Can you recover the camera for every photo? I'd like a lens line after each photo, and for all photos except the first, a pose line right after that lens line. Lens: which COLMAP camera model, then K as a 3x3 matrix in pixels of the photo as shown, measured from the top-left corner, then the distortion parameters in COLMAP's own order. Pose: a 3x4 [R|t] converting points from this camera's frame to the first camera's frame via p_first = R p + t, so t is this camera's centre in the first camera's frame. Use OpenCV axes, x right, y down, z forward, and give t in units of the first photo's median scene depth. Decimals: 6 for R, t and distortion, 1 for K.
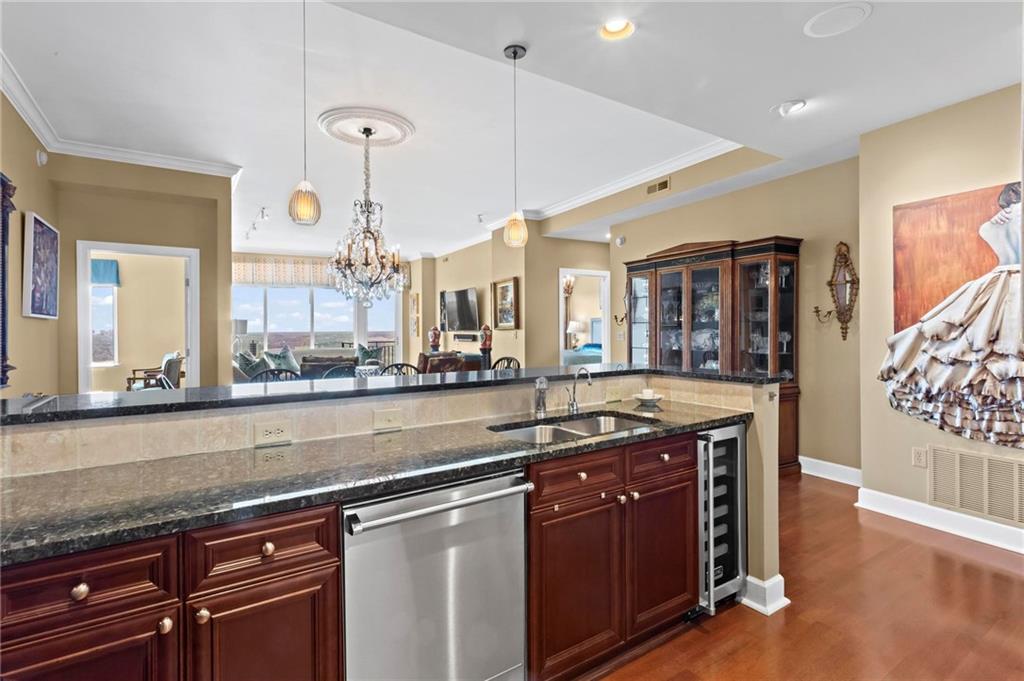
lens RADIAL K [[495.2, 0, 498.7], [0, 495.2, 327.8], [0, 0, 1]] dist [-0.002406, 0.000203]
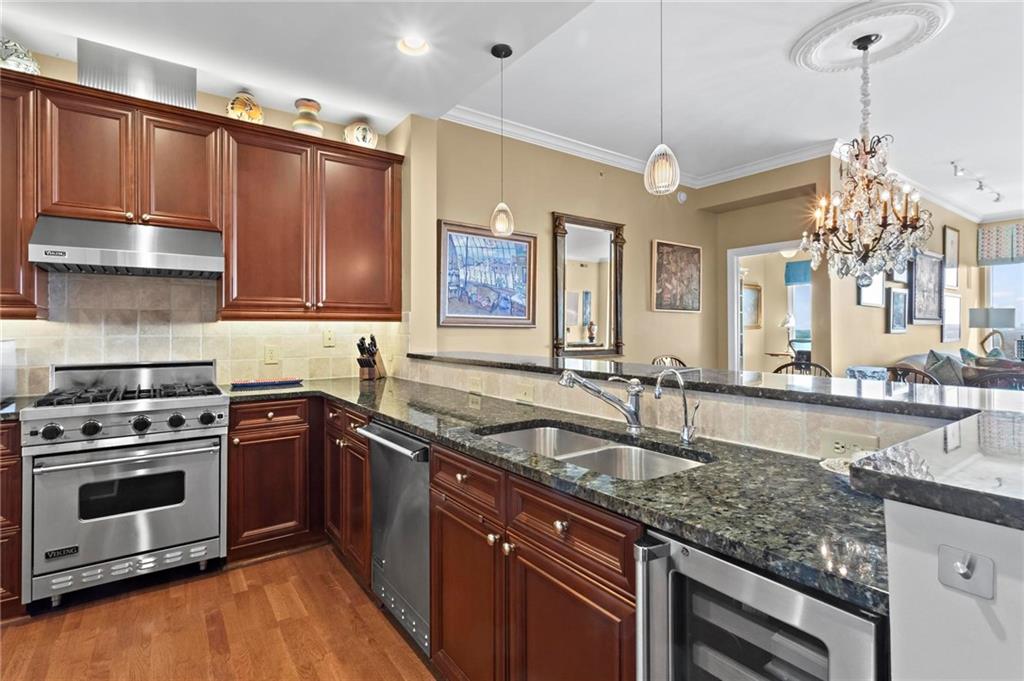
lens RADIAL K [[495.2, 0, 498.7], [0, 495.2, 327.8], [0, 0, 1]] dist [-0.002406, 0.000203]
pose [[0.059256, 0.002906, -0.998239, 0.430158], [0.003661, 0.999988, 0.003129, 0.016930], [0.998236, -0.003840, 0.059245, 0.417038]]
